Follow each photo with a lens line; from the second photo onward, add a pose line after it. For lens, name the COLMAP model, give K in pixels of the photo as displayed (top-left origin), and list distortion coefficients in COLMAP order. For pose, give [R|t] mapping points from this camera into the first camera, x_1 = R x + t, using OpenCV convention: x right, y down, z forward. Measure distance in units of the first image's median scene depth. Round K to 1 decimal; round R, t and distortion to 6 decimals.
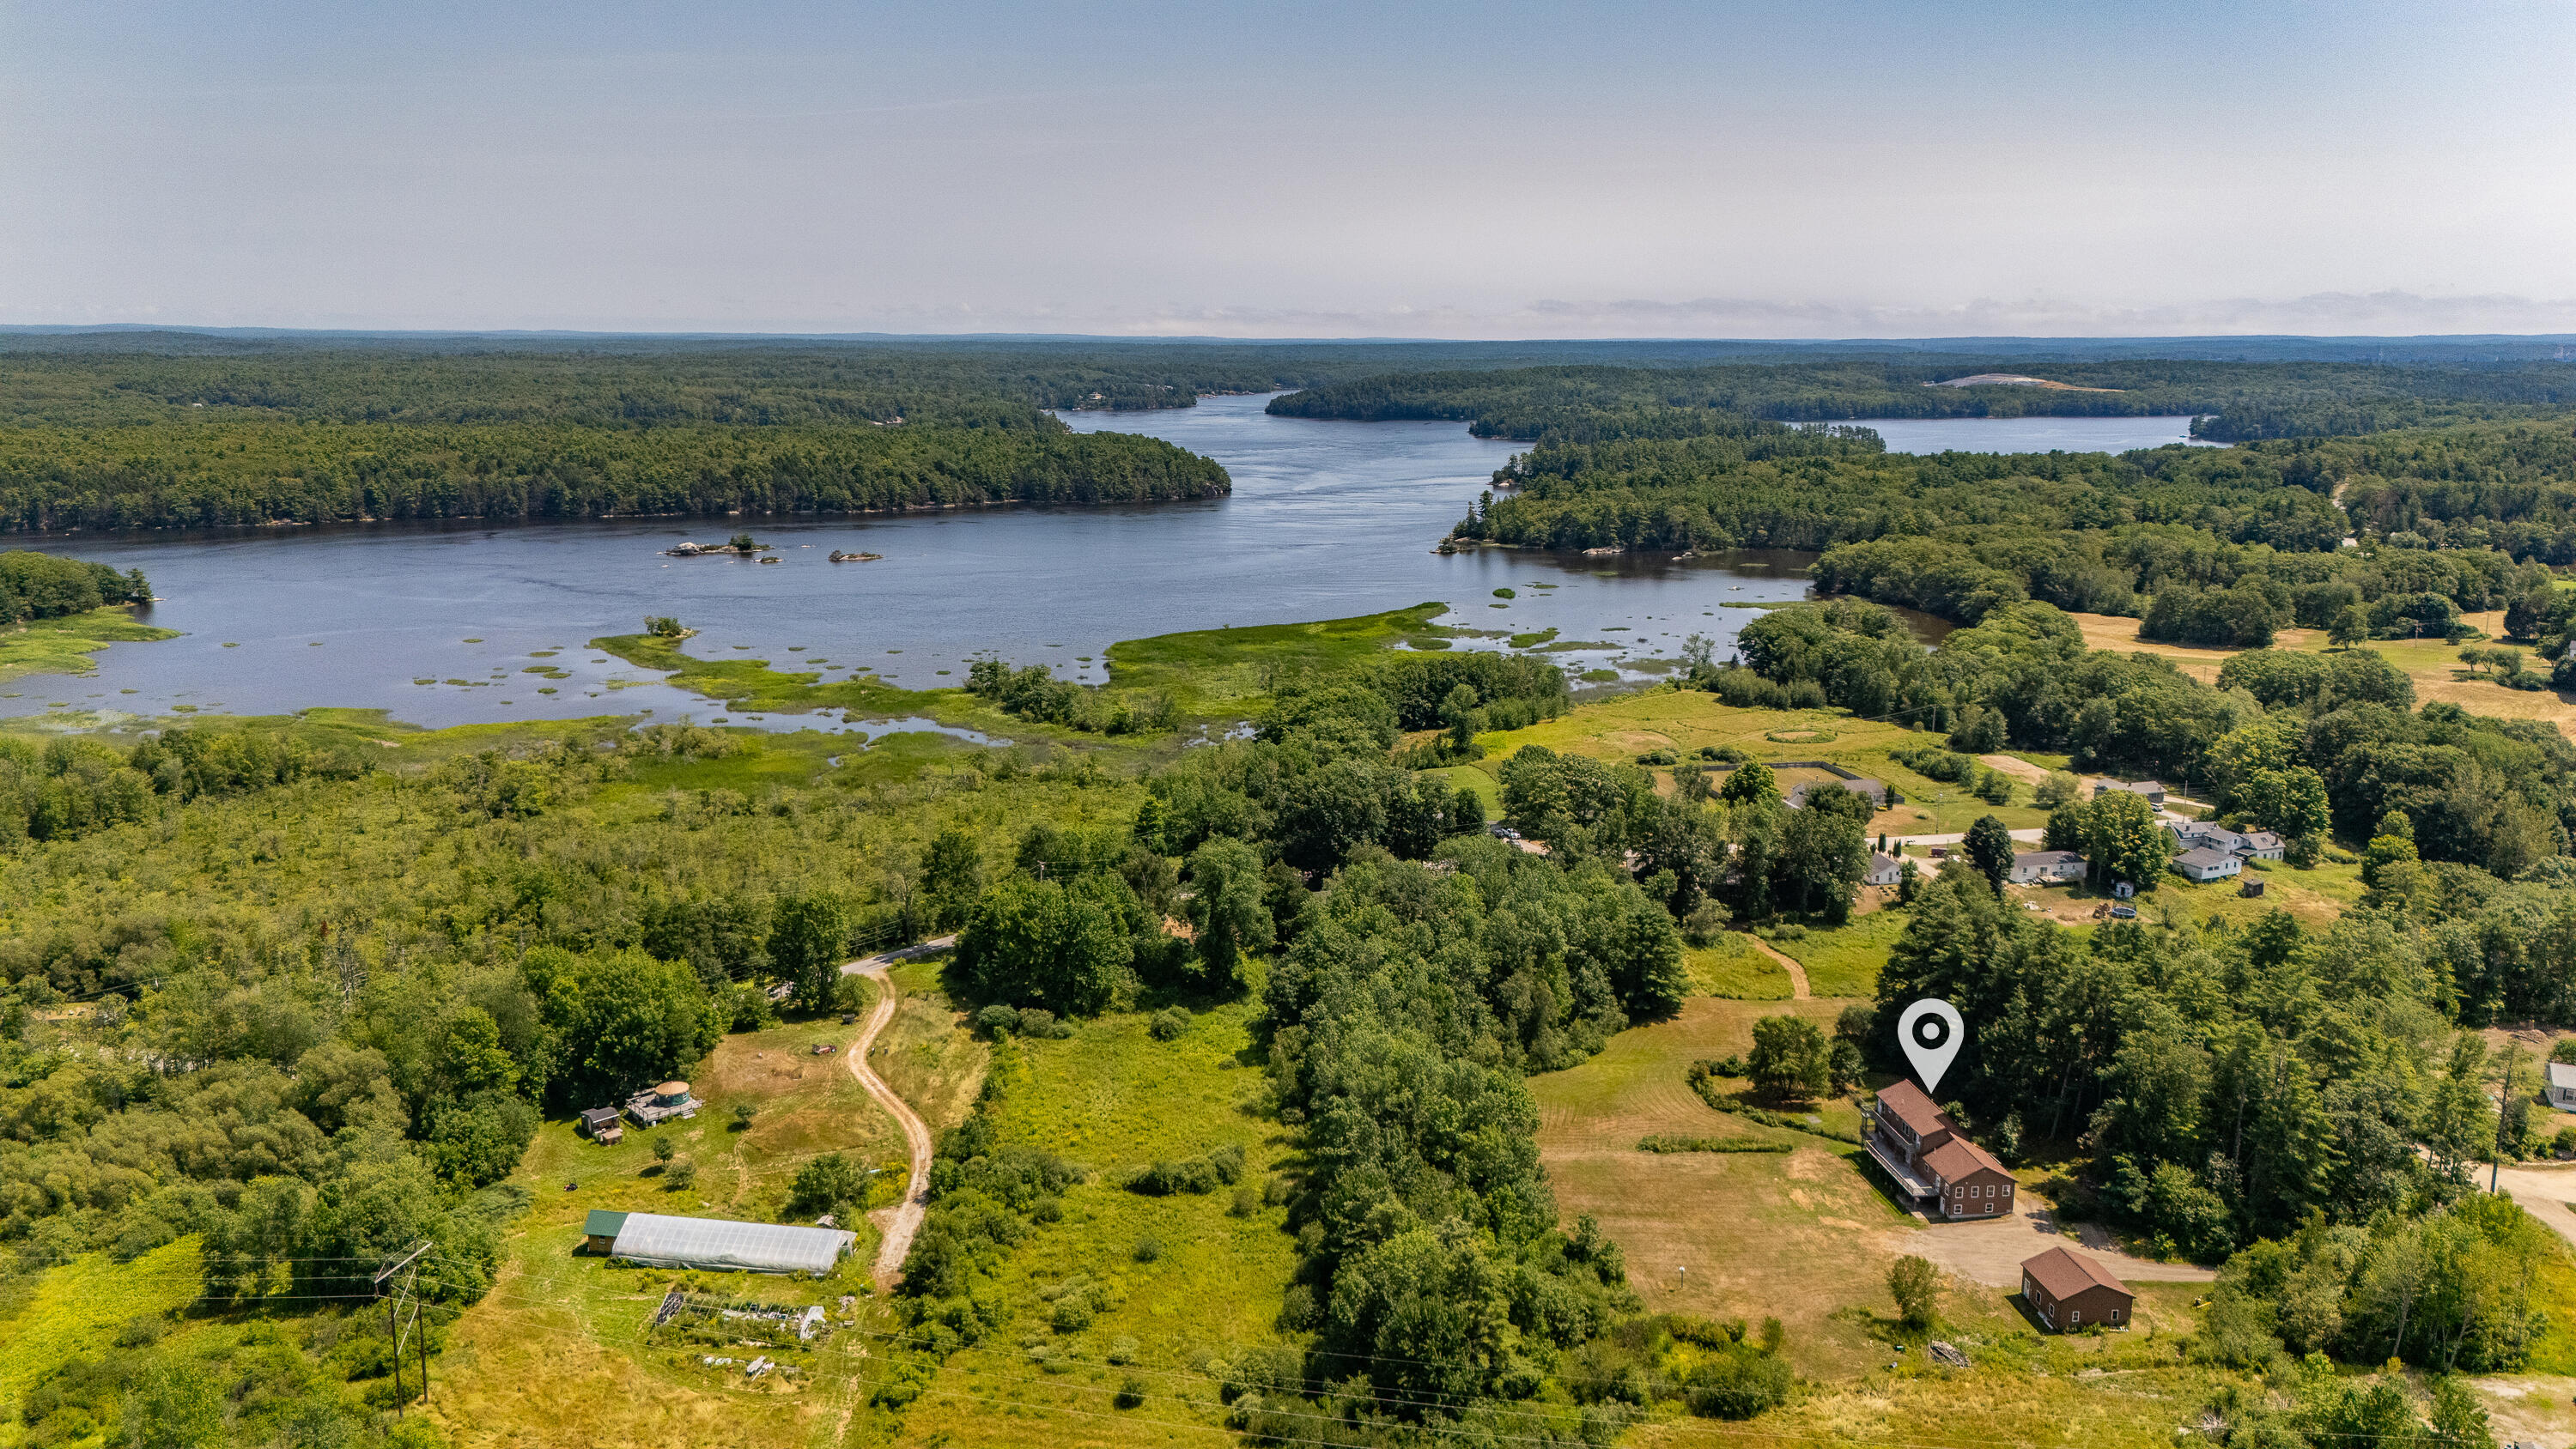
lens RADIAL K [[1896.0, 0, 1283.6], [0, 1896.0, 722.2], [0, 0, 1]] dist [0.074764, -0.071052]
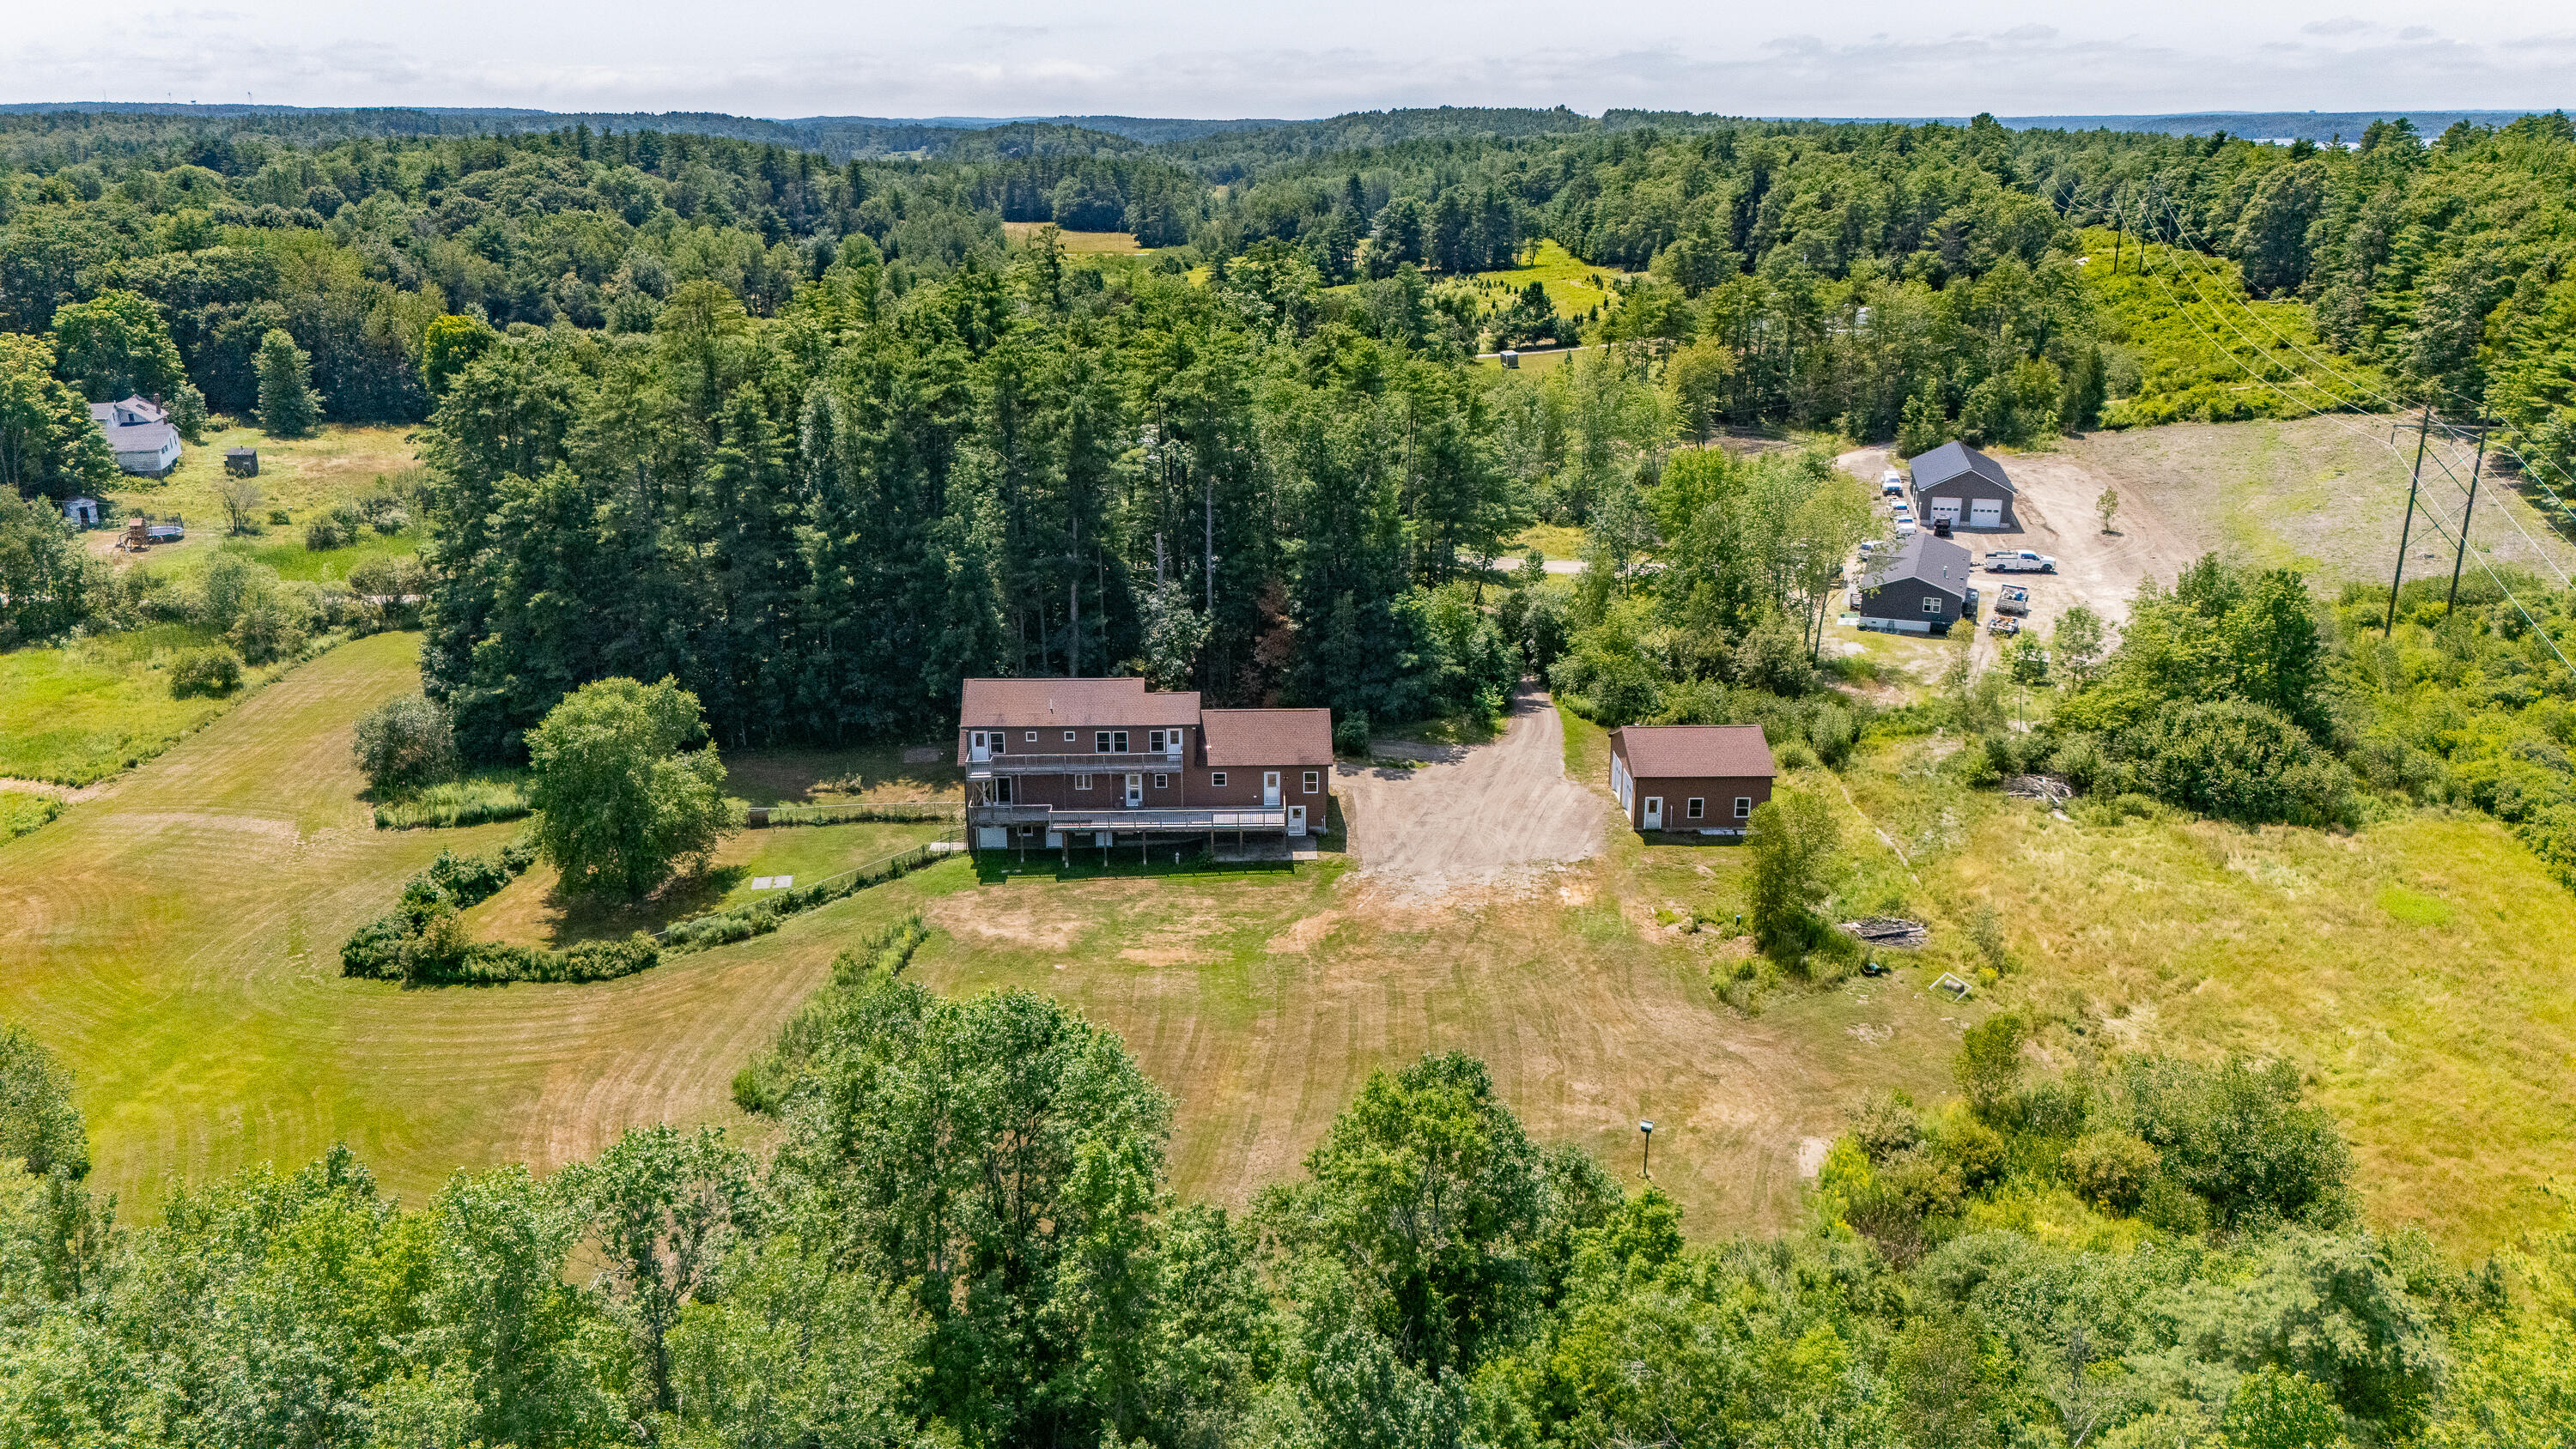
lens RADIAL K [[1896.0, 0, 1283.6], [0, 1896.0, 724.0], [0, 0, 1]] dist [0.074764, -0.071052]
pose [[0.084932, -0.312079, 0.946252, -0.091733], [0.201125, 0.935504, 0.290482, 0.071435], [-0.975877, 0.165644, 0.142221, 0.771058]]
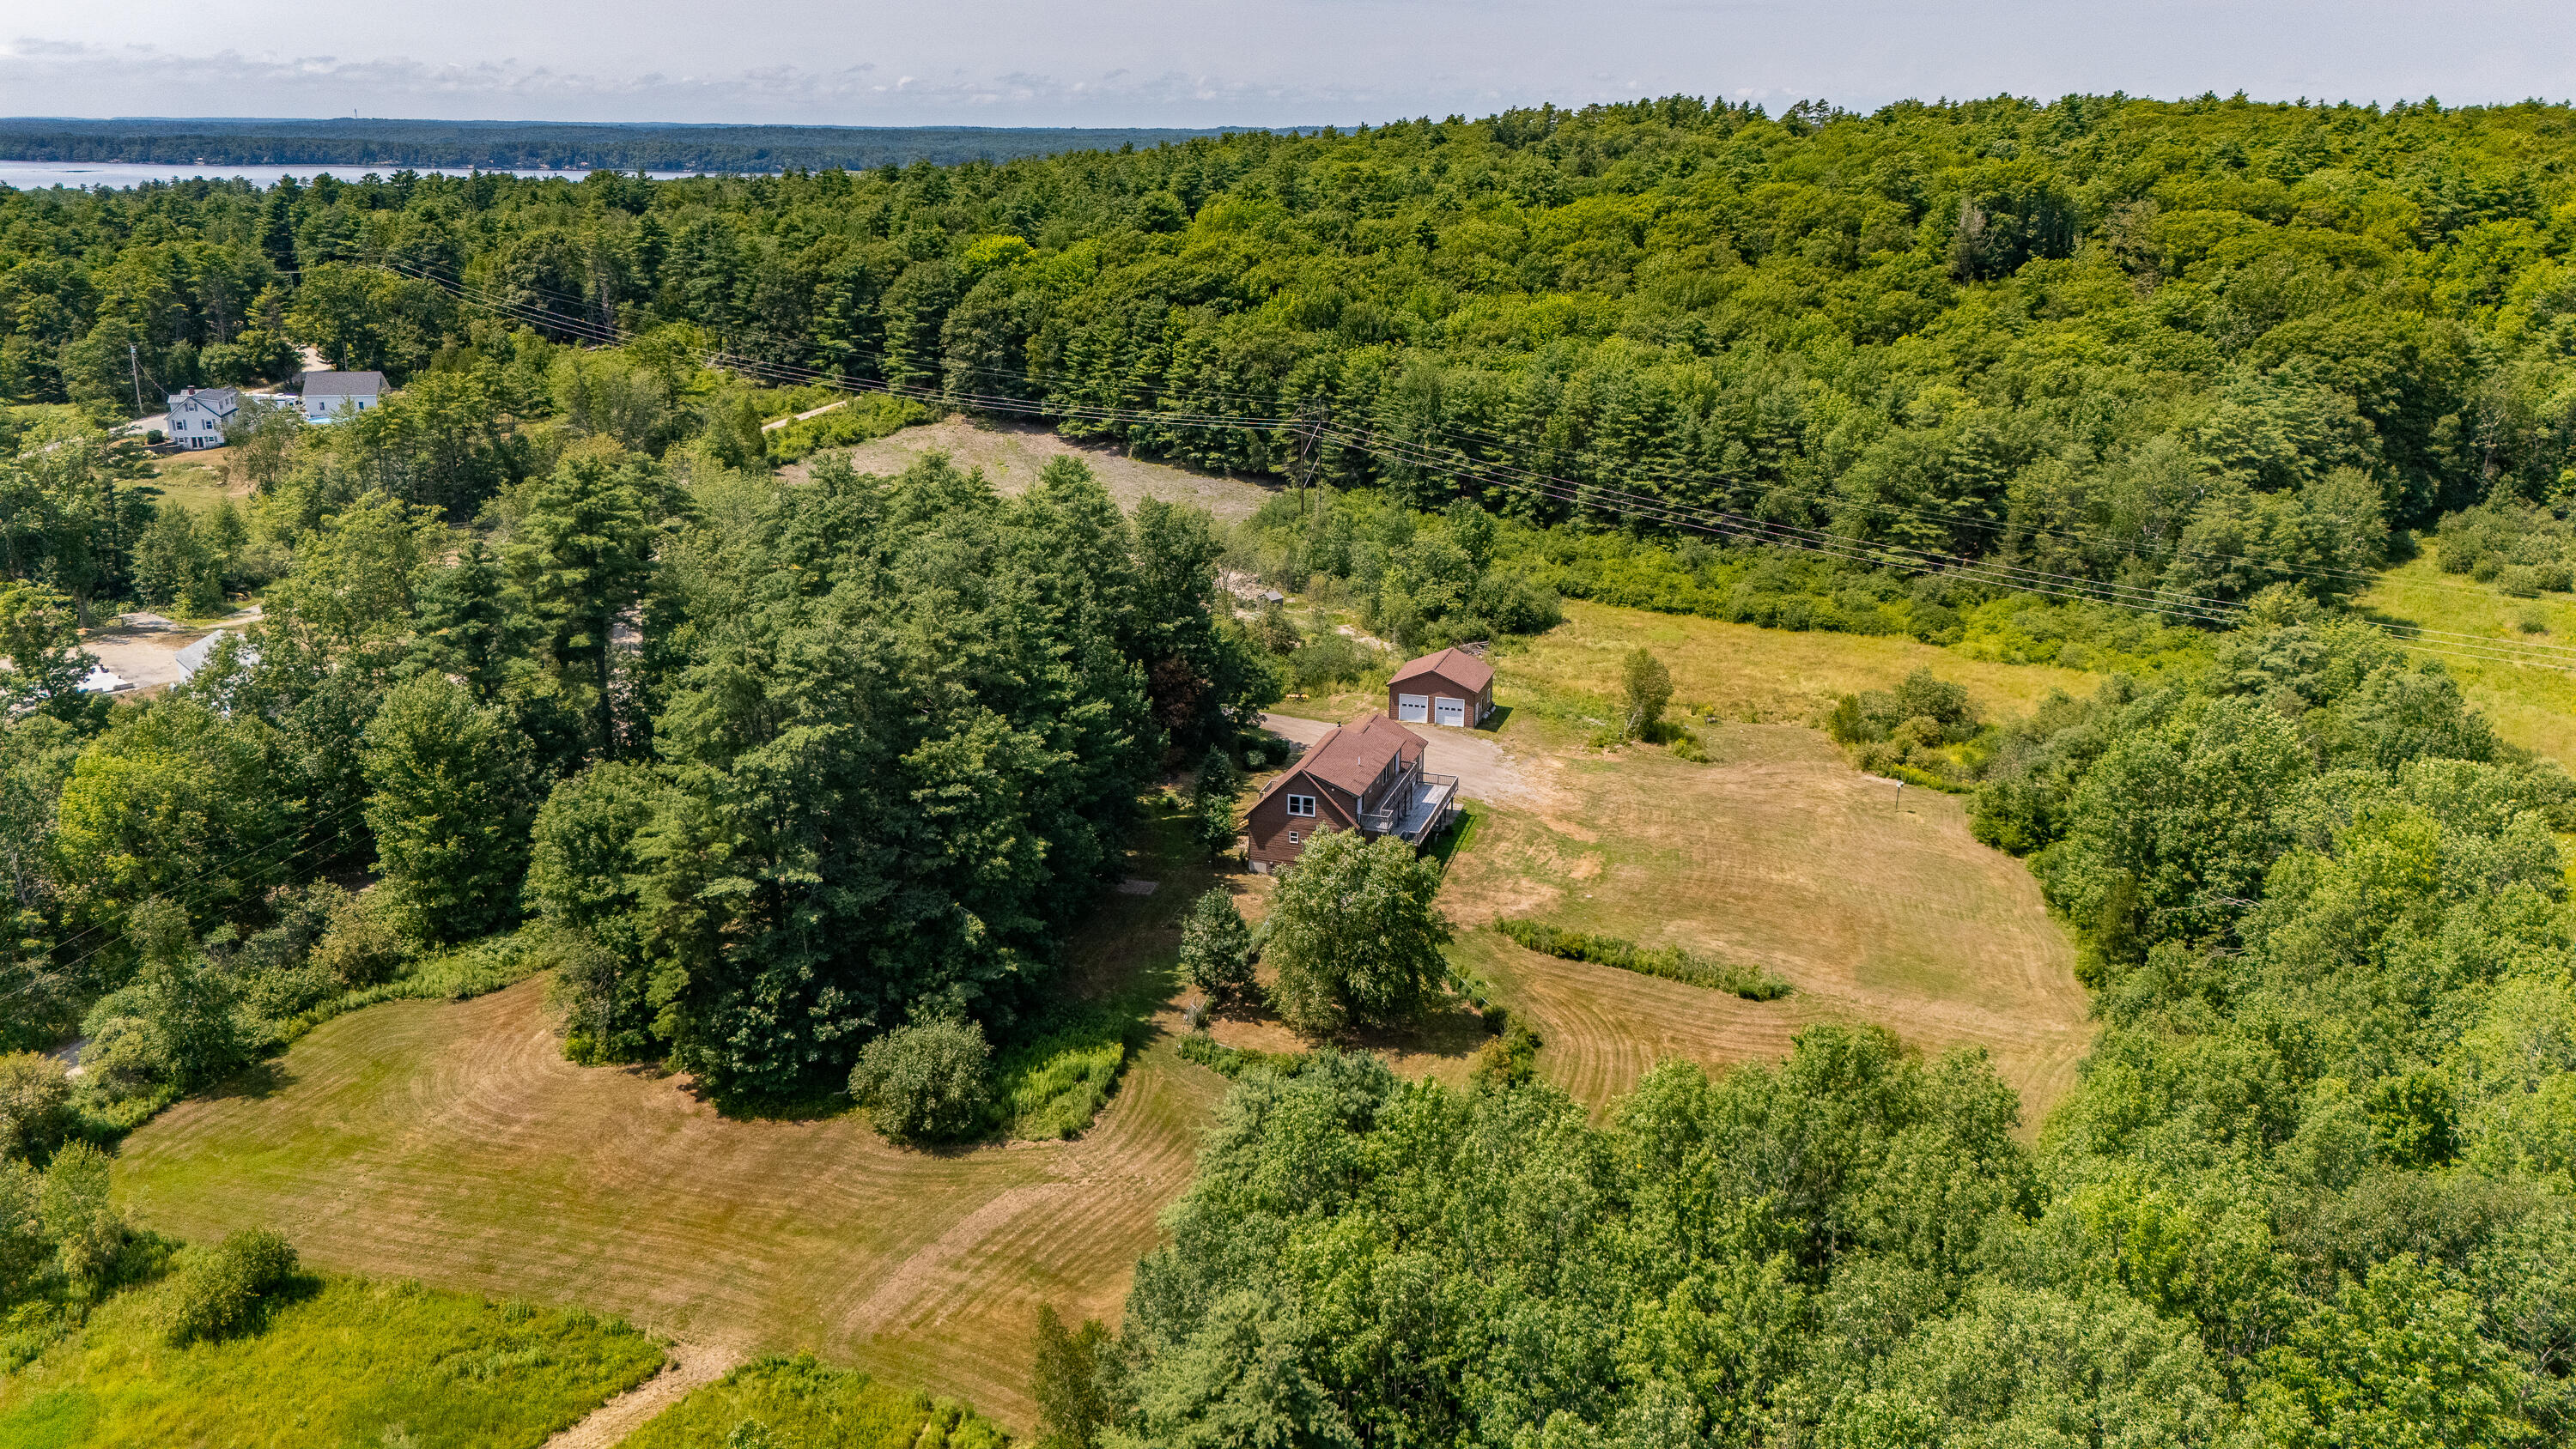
lens RADIAL K [[1896.0, 0, 1288.2], [0, 1896.0, 720.8], [0, 0, 1]] dist [0.074764, -0.071052]
pose [[-0.915273, -0.131950, 0.380610, 0.112982], [0.068347, 0.880268, 0.469528, -0.070004], [-0.396993, 0.455760, -0.796668, 1.272933]]
